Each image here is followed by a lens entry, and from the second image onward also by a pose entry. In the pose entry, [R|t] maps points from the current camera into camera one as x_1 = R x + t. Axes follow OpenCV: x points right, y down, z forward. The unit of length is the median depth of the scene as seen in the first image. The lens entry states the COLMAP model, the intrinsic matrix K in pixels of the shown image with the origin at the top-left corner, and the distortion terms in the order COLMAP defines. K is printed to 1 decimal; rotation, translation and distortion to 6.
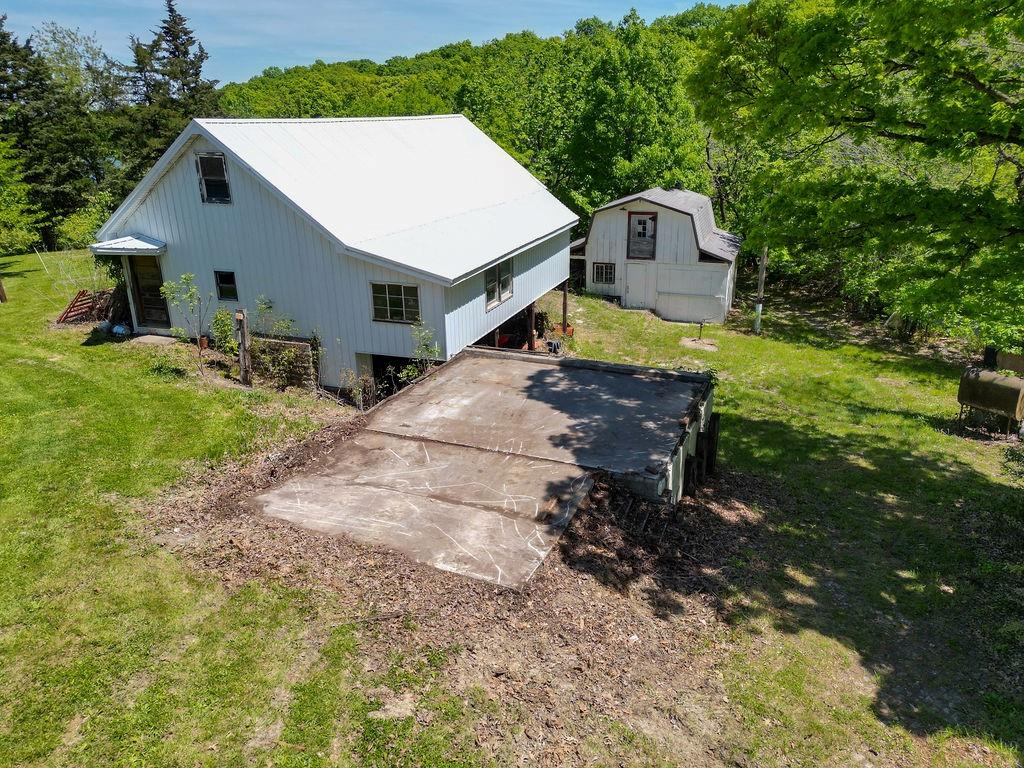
lens RADIAL K [[726.1, 0, 512.2], [0, 726.1, 362.1], [0, 0, 1]] dist [0.023517, -0.000363]
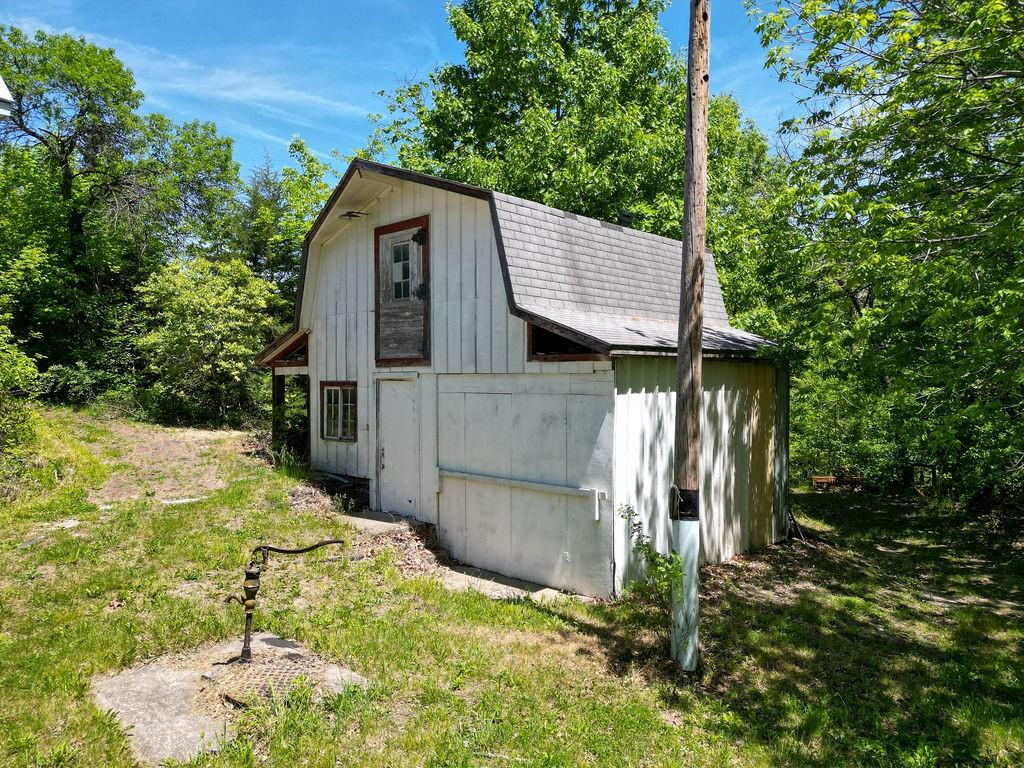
lens RADIAL K [[701.8, 0, 513.6], [0, 701.8, 396.0], [0, 0, 1]] dist [0.026835, -0.002212]
pose [[0.931894, 0.030708, -0.361429, 0.343600], [-0.136944, 0.952456, -0.272166, -0.049107], [0.335888, 0.303126, 0.891793, 0.746099]]
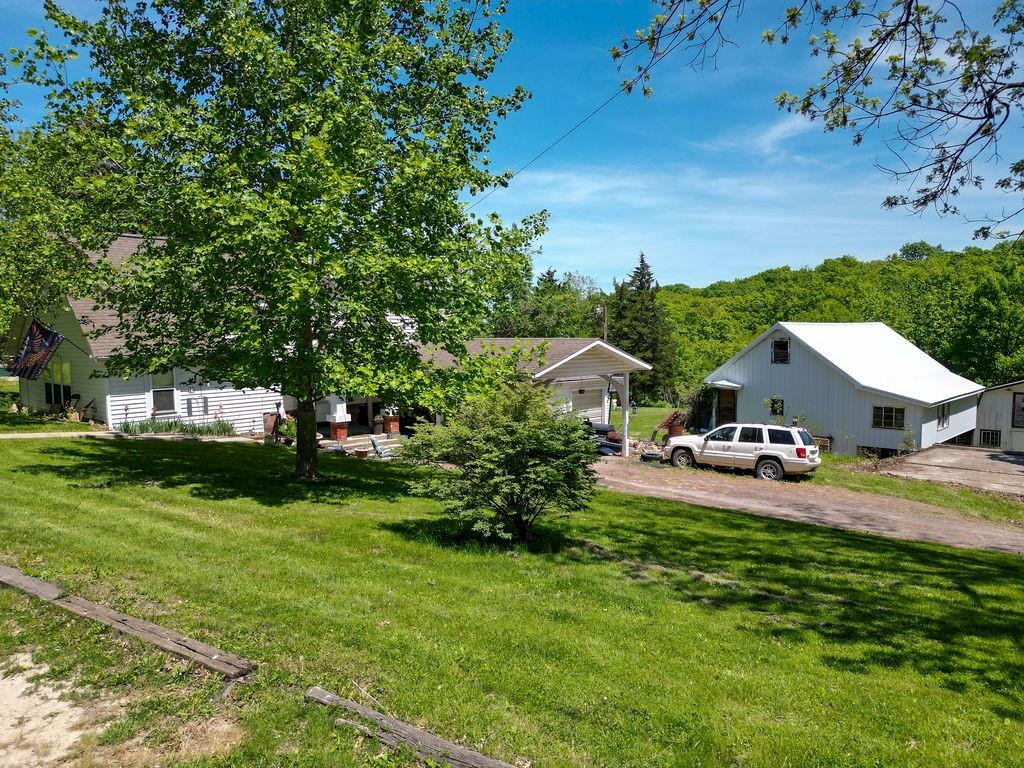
lens RADIAL K [[701.8, 0, 513.6], [0, 701.8, 396.0], [0, 0, 1]] dist [0.026835, -0.002212]
pose [[0.922521, 0.042282, -0.383624, -0.185681], [-0.130097, 0.969875, -0.205956, 0.187608], [0.363359, 0.239907, 0.900231, -0.501912]]
